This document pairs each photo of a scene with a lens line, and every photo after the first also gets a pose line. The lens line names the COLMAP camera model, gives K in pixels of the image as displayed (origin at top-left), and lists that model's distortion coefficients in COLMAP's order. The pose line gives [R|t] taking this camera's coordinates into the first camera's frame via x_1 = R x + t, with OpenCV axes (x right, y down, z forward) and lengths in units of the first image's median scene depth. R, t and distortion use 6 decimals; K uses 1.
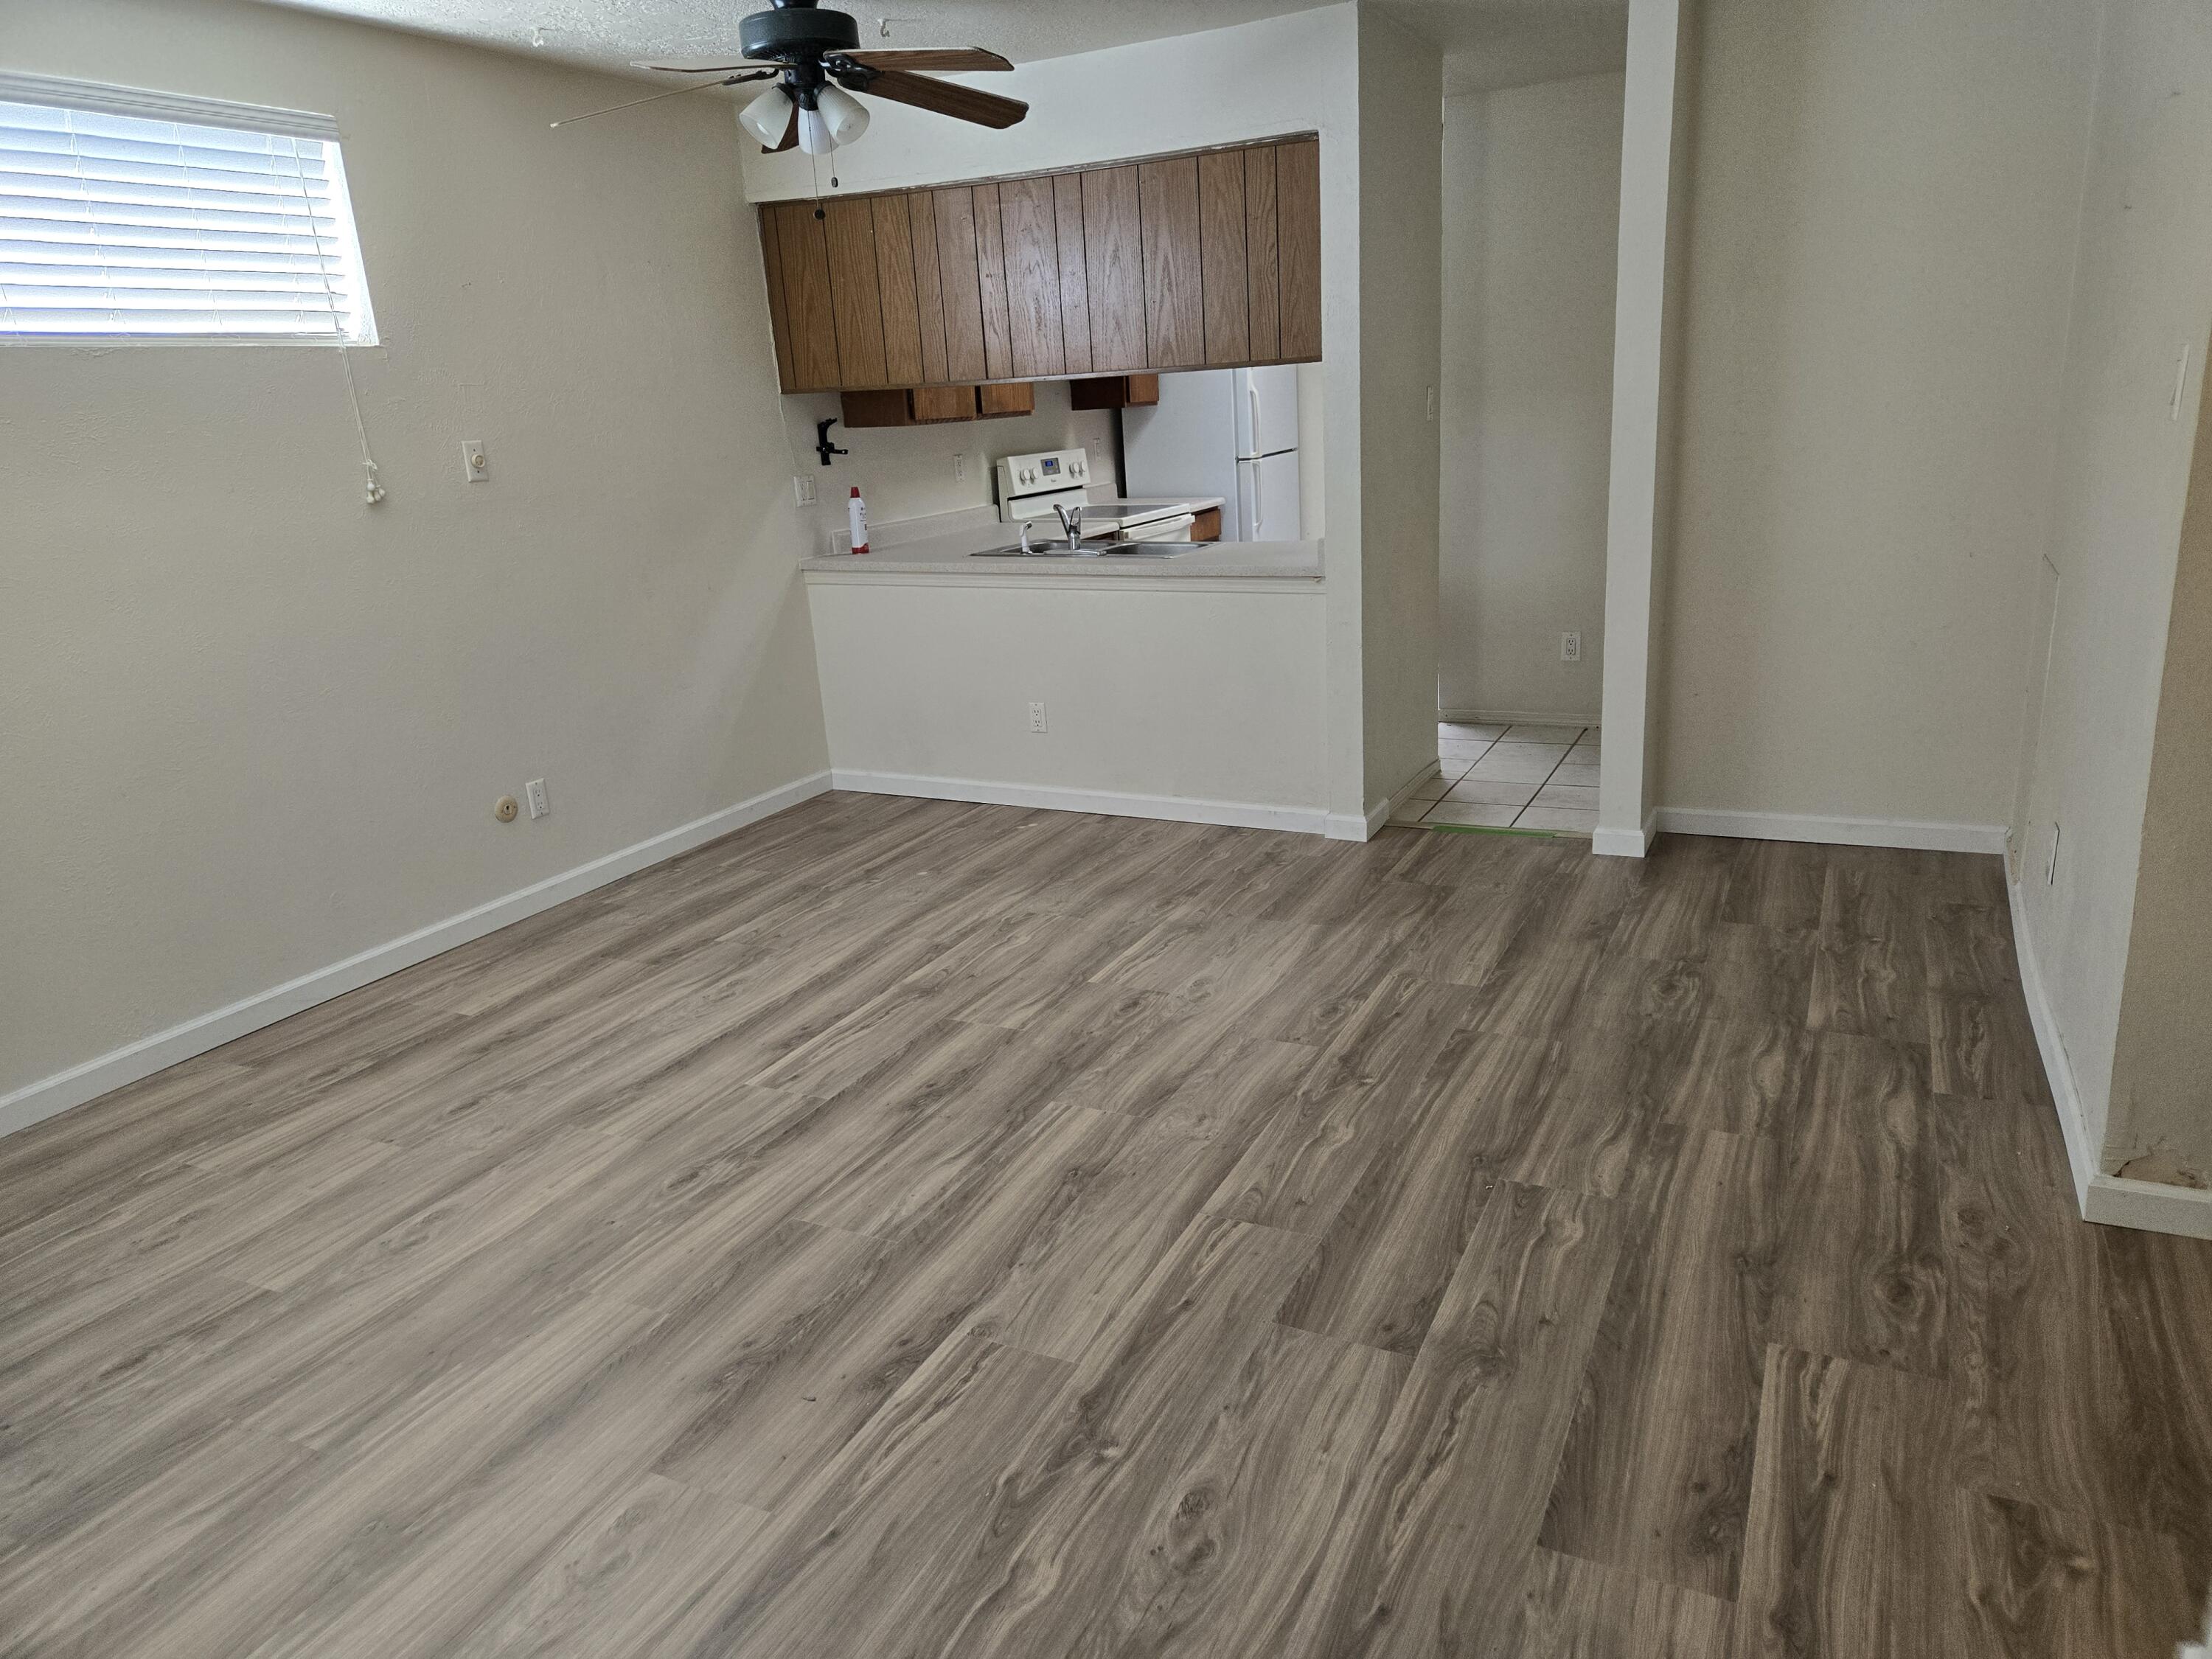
lens RADIAL K [[1512.0, 0, 1110.5], [0, 1512.0, 776.9], [0, 0, 1]] dist [0.083427, -0.067856]
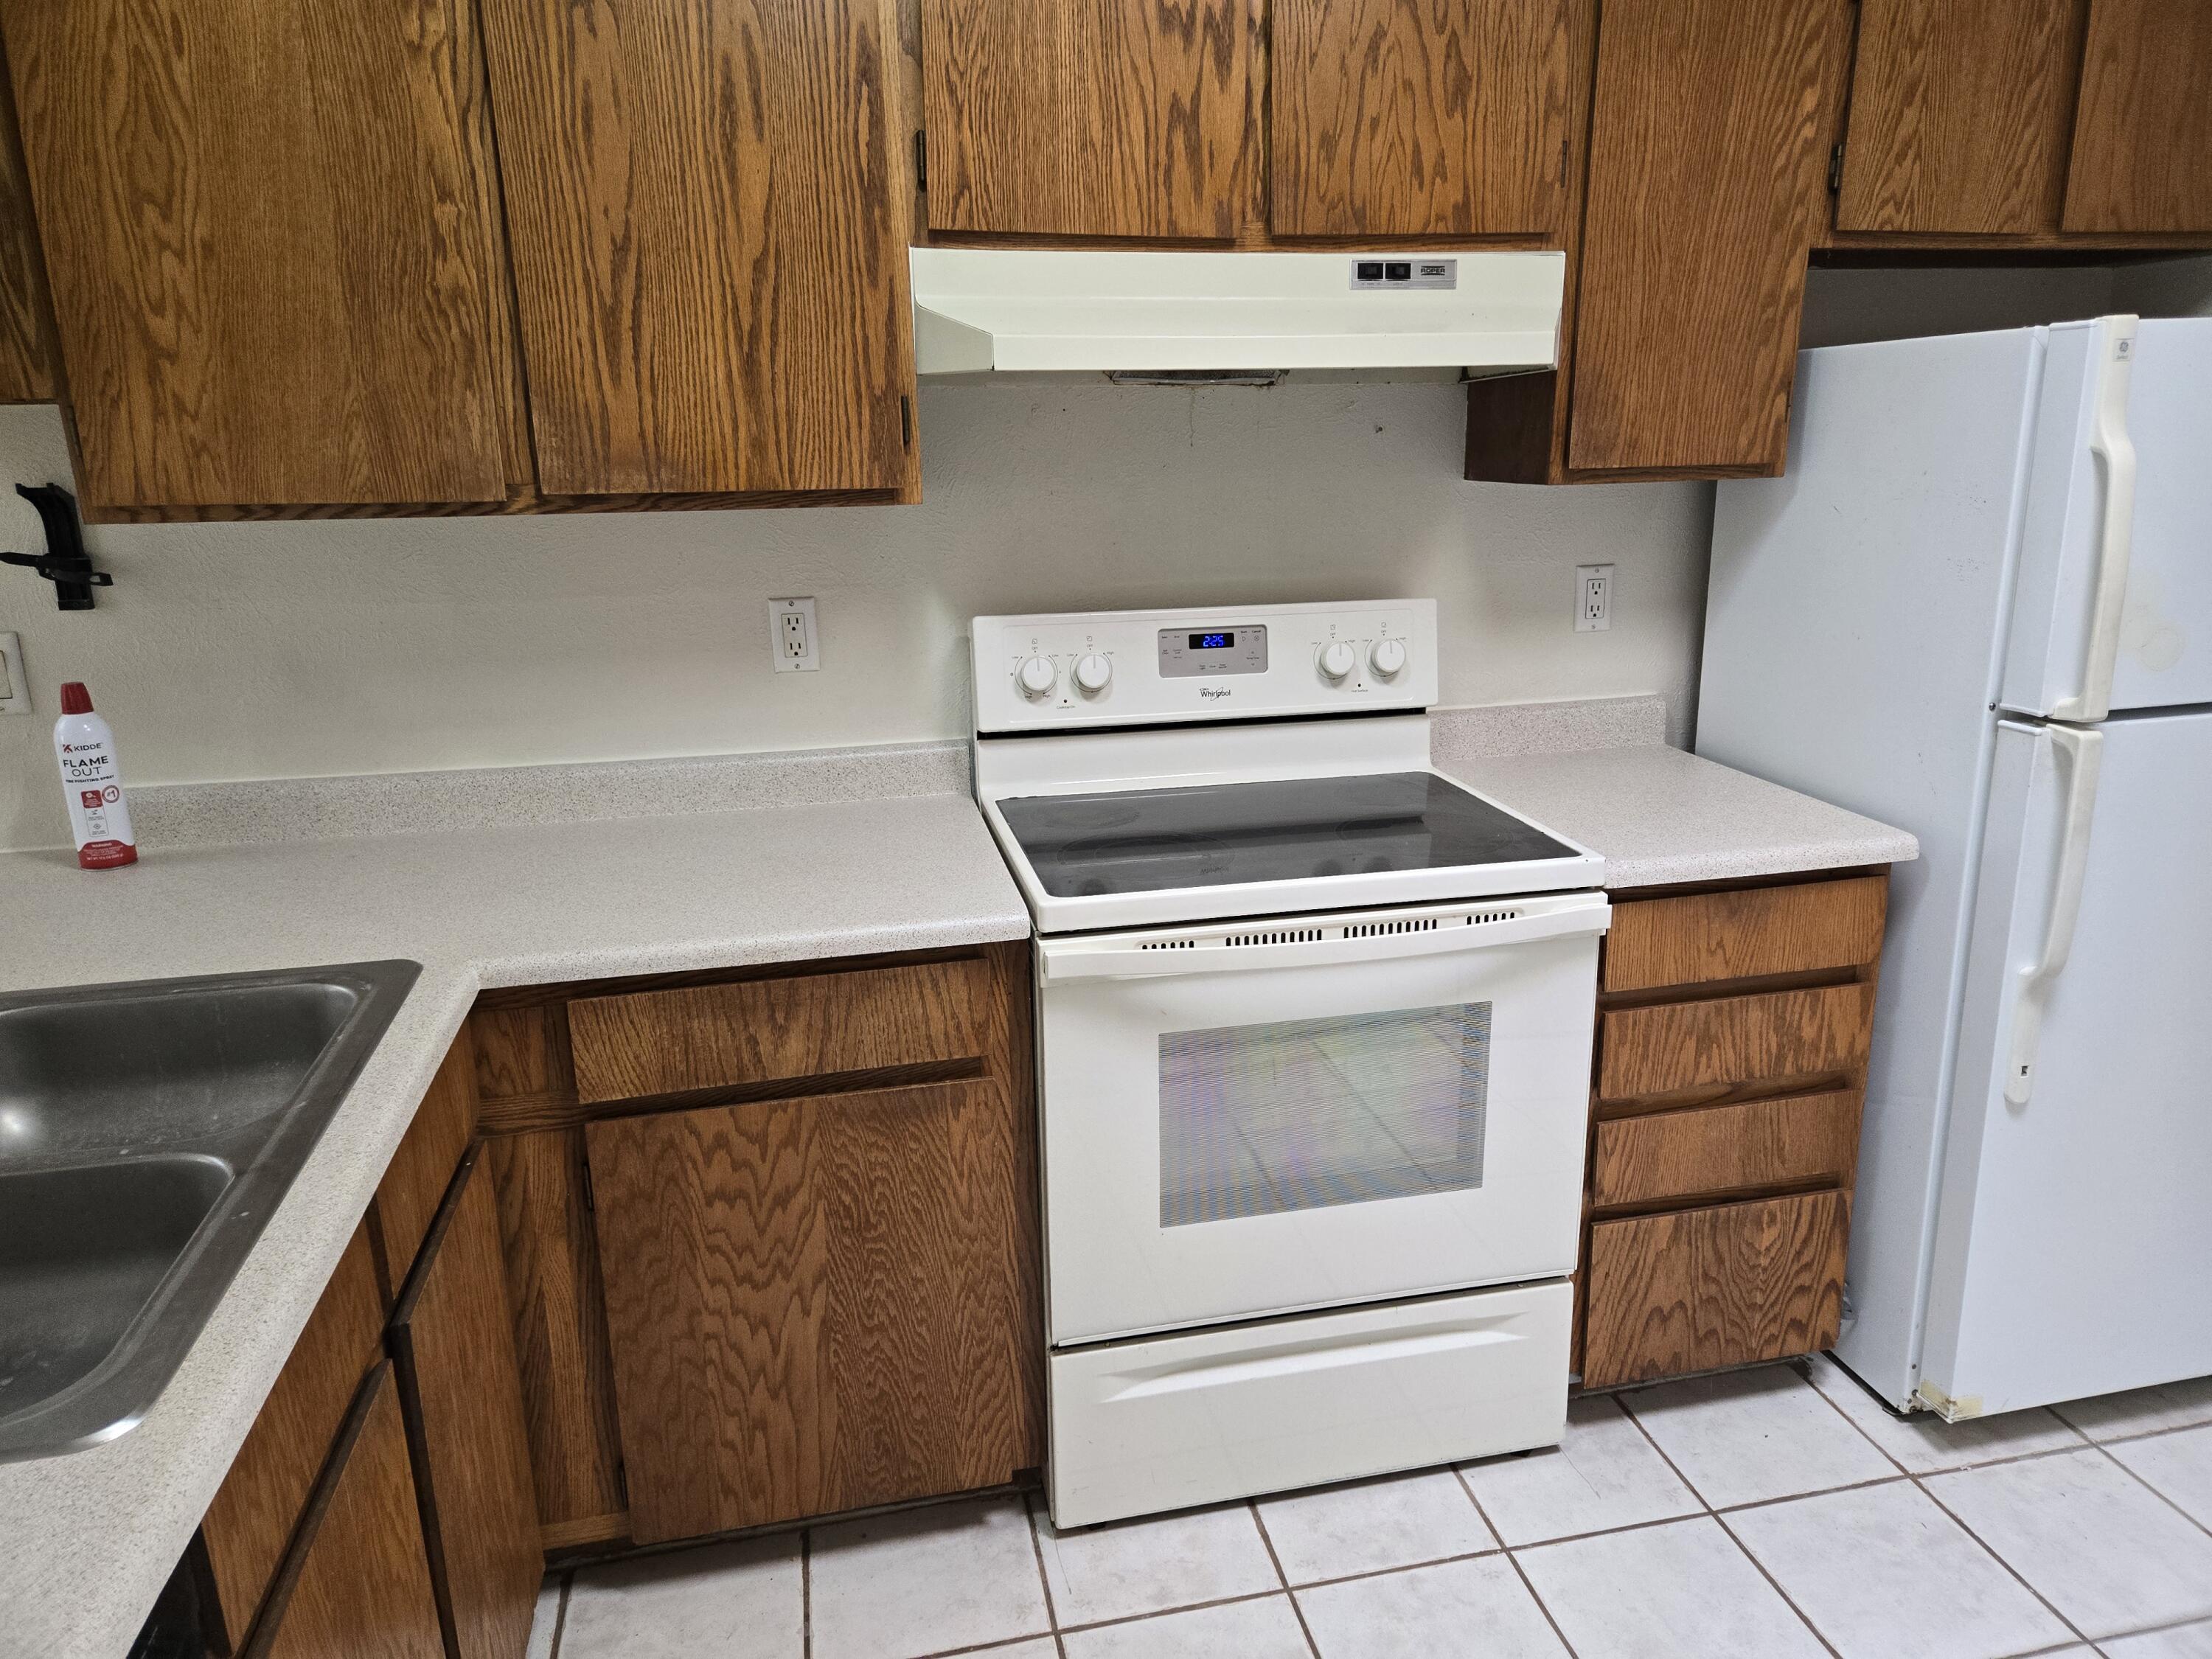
lens RADIAL K [[1467.9, 0, 1106.0], [0, 1467.9, 829.5], [0, 0, 1]] dist [0.074973, -0.062668]
pose [[0.622314, 0.240987, -0.744749, 0.212572], [-0.207606, 0.968170, 0.139807, -0.223602], [0.754735, 0.067611, 0.652536, 0.837525]]
